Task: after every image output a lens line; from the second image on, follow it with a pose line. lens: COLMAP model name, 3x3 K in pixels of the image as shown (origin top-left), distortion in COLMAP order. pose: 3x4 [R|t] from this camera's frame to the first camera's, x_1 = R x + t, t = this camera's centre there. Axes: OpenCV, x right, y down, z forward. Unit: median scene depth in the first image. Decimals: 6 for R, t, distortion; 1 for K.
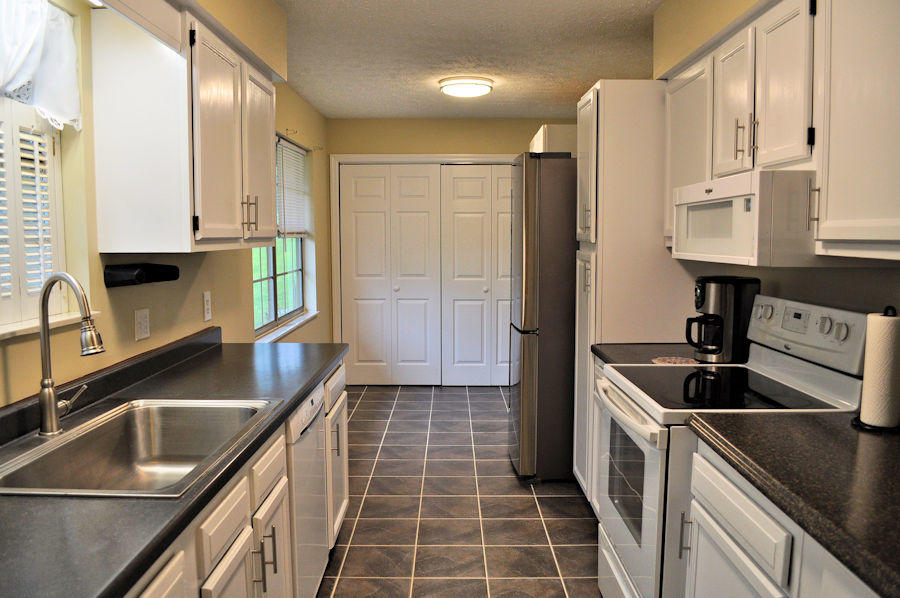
lens RADIAL K [[698.4, 0, 451.7], [0, 698.4, 298.5], [0, 0, 1]] dist [-0.081995, -0.001402]
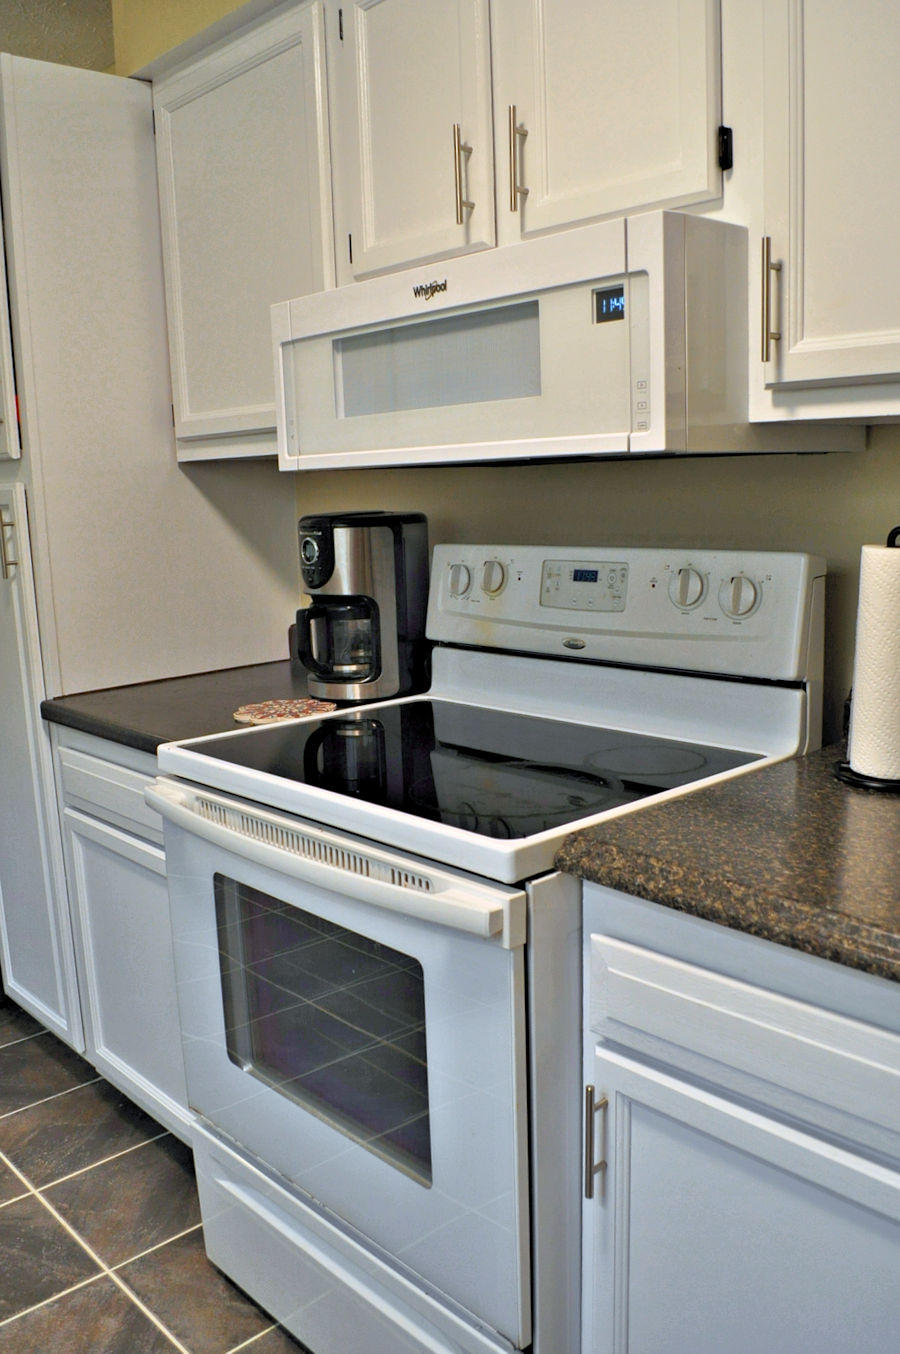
lens RADIAL K [[1113.6, 0, 446.9], [0, 1113.6, 684.7], [0, 0, 1]] dist [-0.081846, 0.009811]
pose [[0.732033, -0.147146, 0.665188, -0.076807], [0.093071, 0.988842, 0.116317, 0.001287], [-0.674882, -0.023238, 0.737560, 0.421027]]
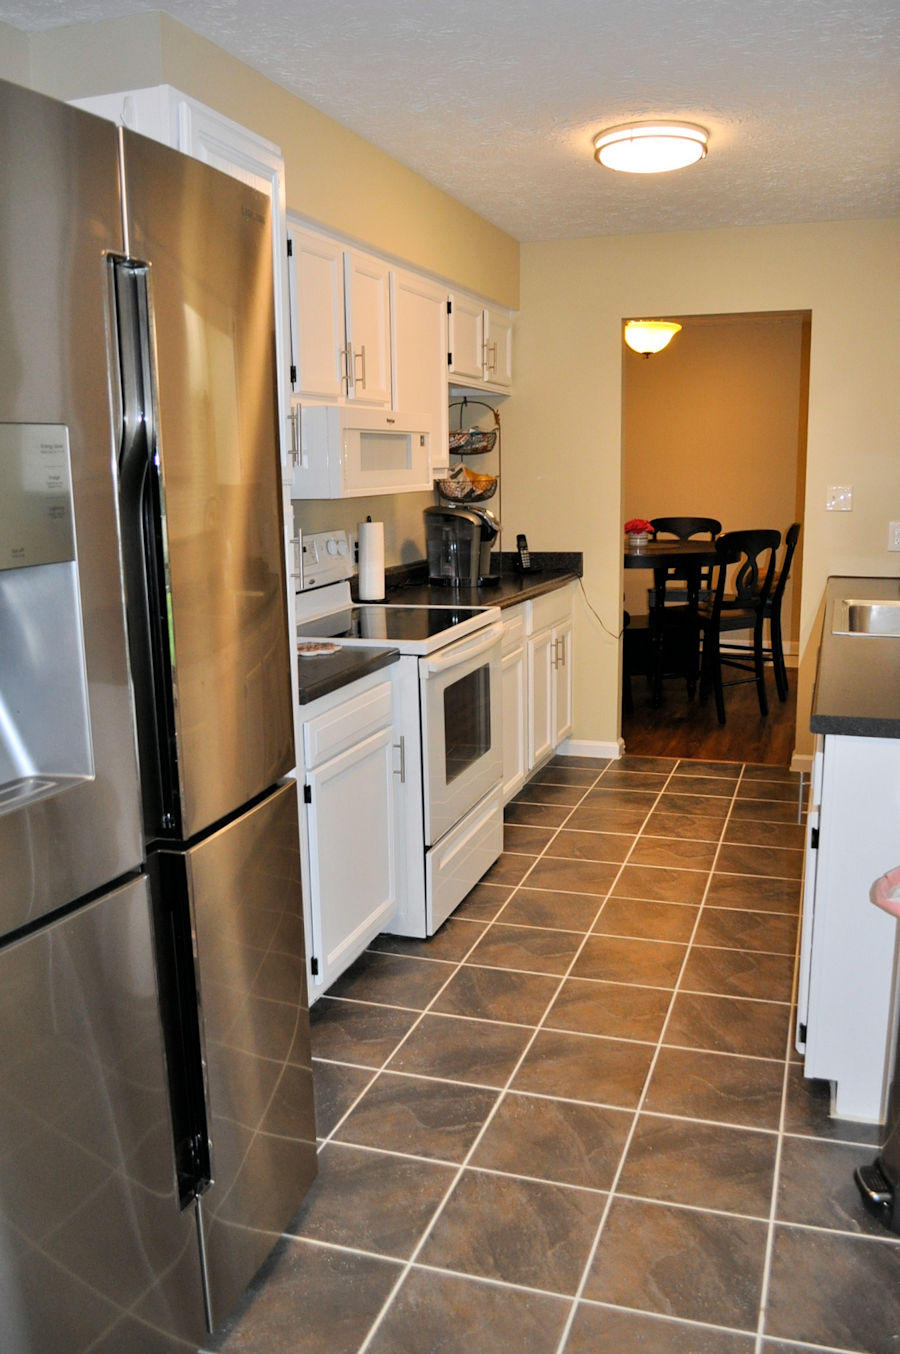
lens RADIAL K [[1111.4, 0, 450.0], [0, 1111.4, 677.0], [0, 0, 1]] dist [-0.092350, 0.004582]
pose [[-0.945078, -0.043380, 0.323953, -0.193254], [0.047759, 0.962186, 0.268175, -0.186855], [-0.323336, 0.268918, -0.907269, 2.088384]]
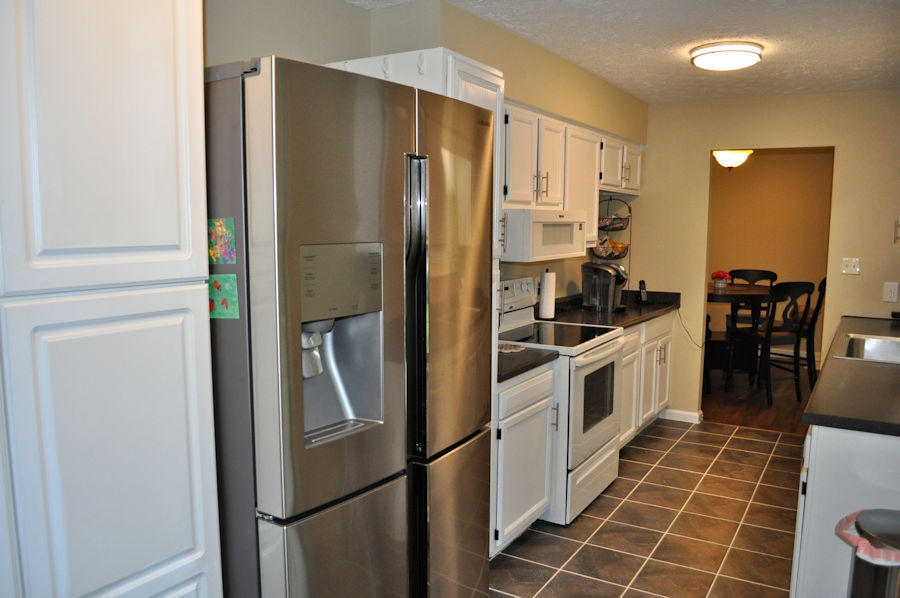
lens RADIAL K [[698.4, 0, 451.7], [0, 698.4, 298.5], [0, 0, 1]] dist [-0.081995, -0.001402]
pose [[-0.850539, -0.062620, 0.522171, -0.246482], [0.040764, 0.982049, 0.184169, -0.236544], [-0.524330, 0.177928, -0.832718, 2.161437]]
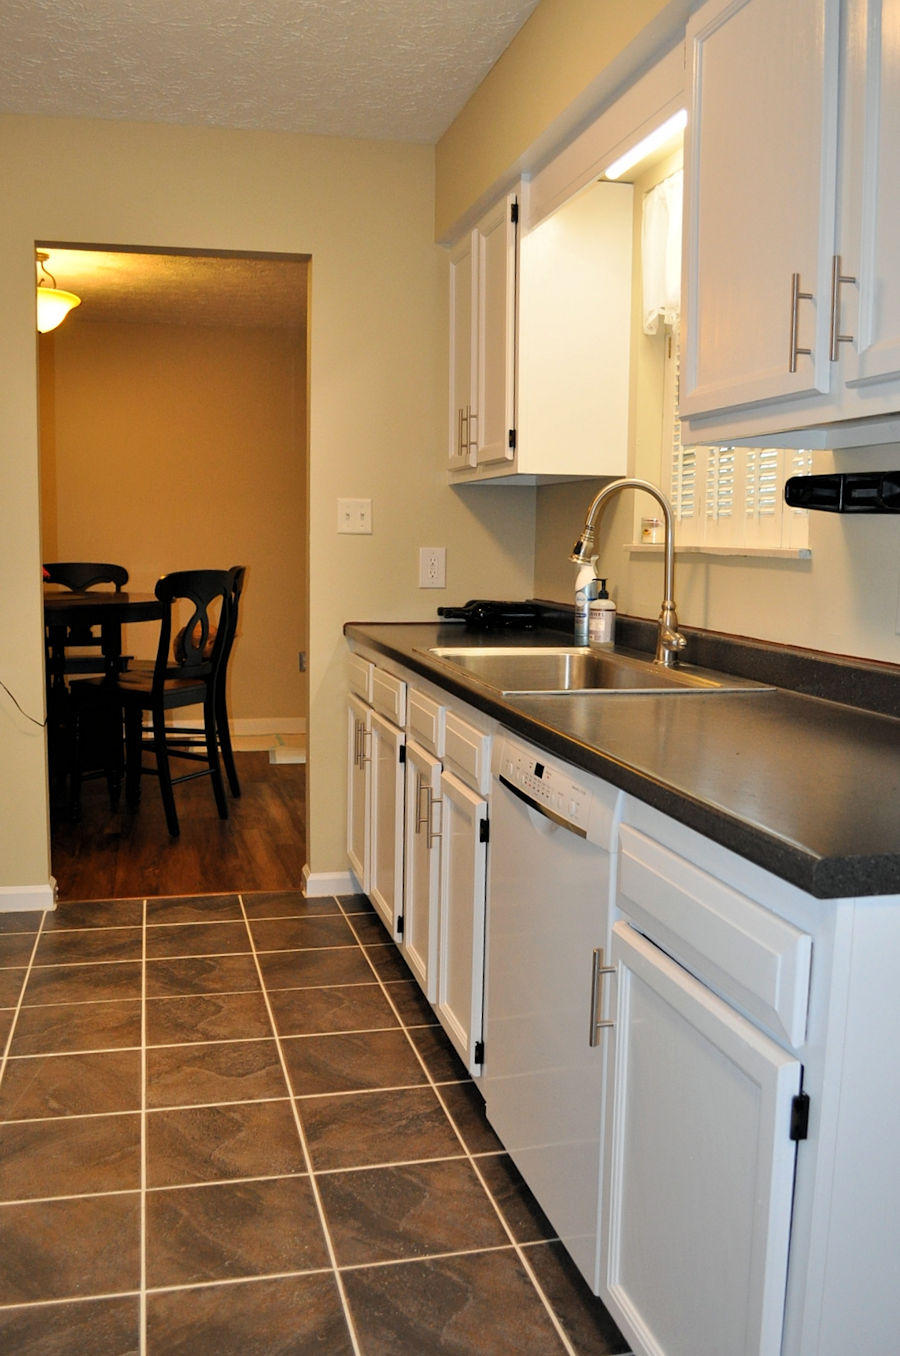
lens RADIAL K [[1188.0, 0, 450.0], [0, 1188.0, 678.0], [0, 0, 1]] dist [-0.104267, 0.004574]
pose [[-0.970658, 0.015974, -0.239934, 0.037101], [-0.033699, 0.978908, 0.201503, -0.052995], [0.238093, 0.203676, -0.949646, 1.573297]]
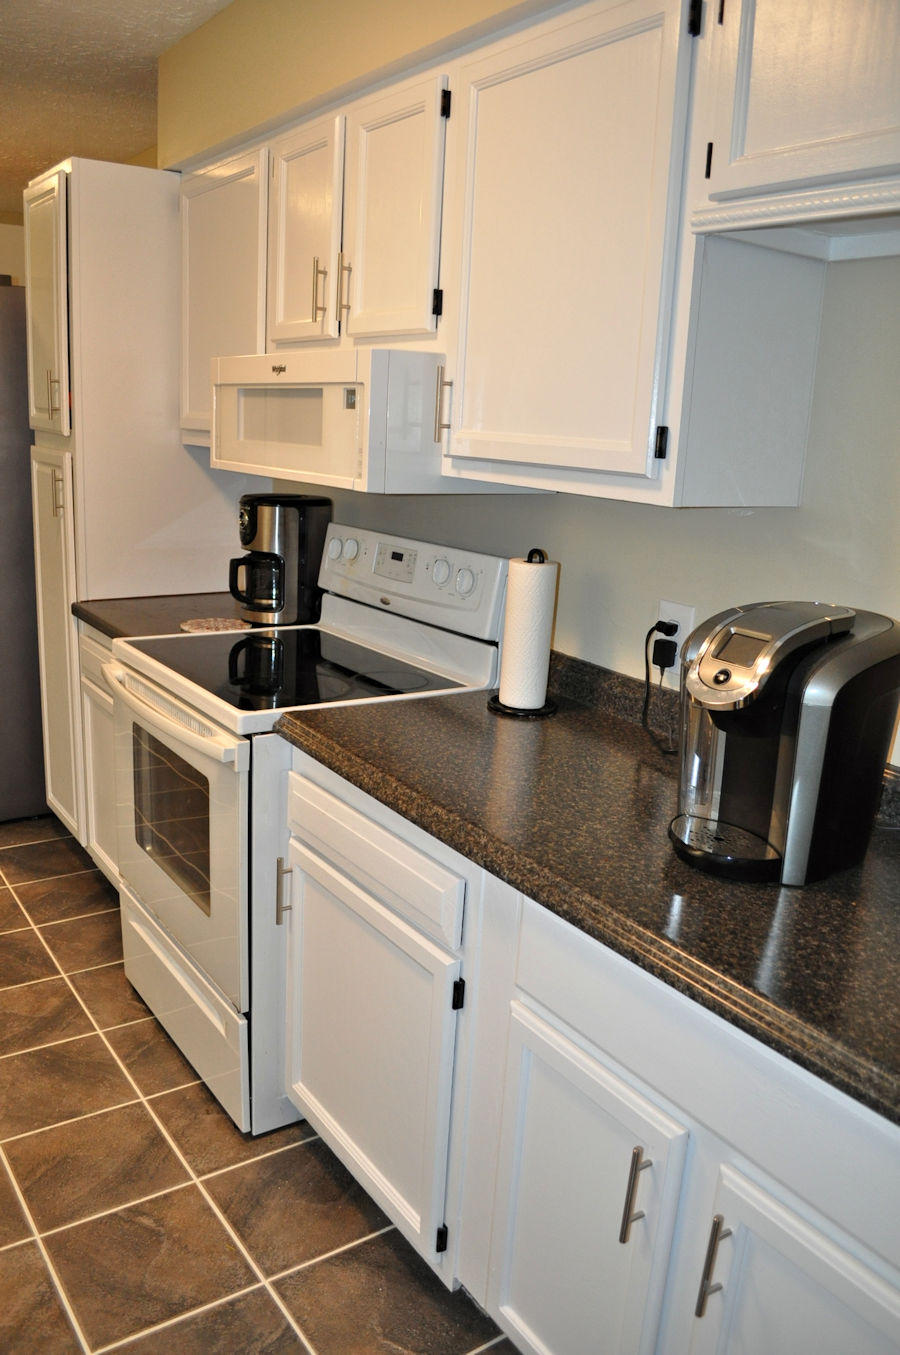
lens RADIAL K [[1051.4, 0, 448.3], [0, 1051.4, 681.5], [0, 0, 1]] dist [-0.081995, -0.001402]
pose [[0.819561, -0.099557, 0.564277, -0.066823], [0.001685, 0.985204, 0.171375, -0.028411], [-0.572989, -0.139502, 0.807603, 0.061941]]
